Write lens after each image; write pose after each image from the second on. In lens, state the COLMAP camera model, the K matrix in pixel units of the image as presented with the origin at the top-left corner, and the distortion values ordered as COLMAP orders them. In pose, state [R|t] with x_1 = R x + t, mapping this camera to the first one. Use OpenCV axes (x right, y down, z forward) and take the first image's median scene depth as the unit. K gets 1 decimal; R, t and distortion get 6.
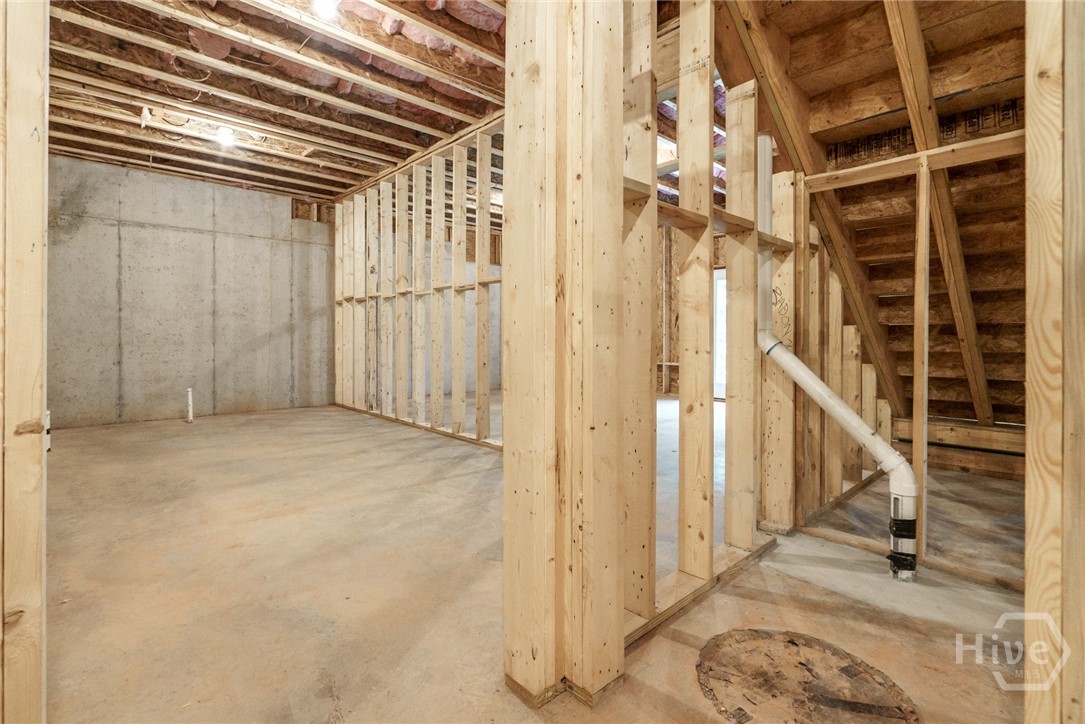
lens RADIAL K [[499.8, 0, 542.5], [0, 499.8, 346.1], [0, 0, 1]] dist [-0.005765, 0.001491]
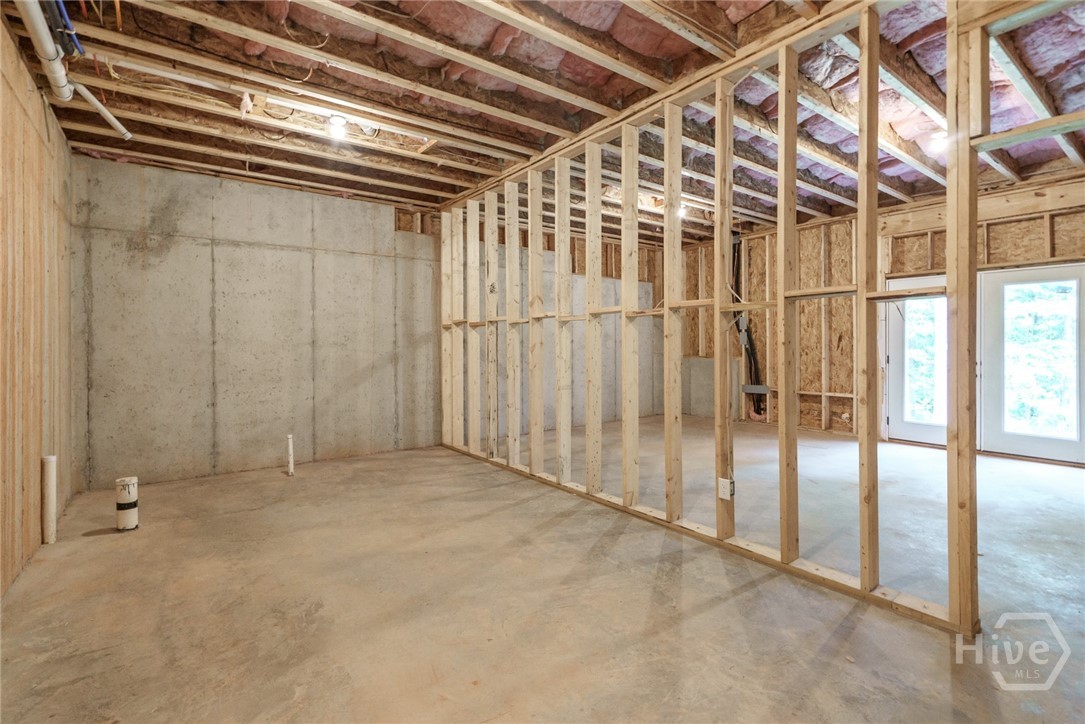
lens RADIAL K [[499.8, 0, 541.4], [0, 499.8, 353.3], [0, 0, 1]] dist [-0.005765, 0.001491]
pose [[0.993893, -0.007242, -0.110111, -0.192089], [0.006872, 0.999969, -0.003742, -0.047764], [0.110135, 0.002963, 0.993912, 0.207539]]
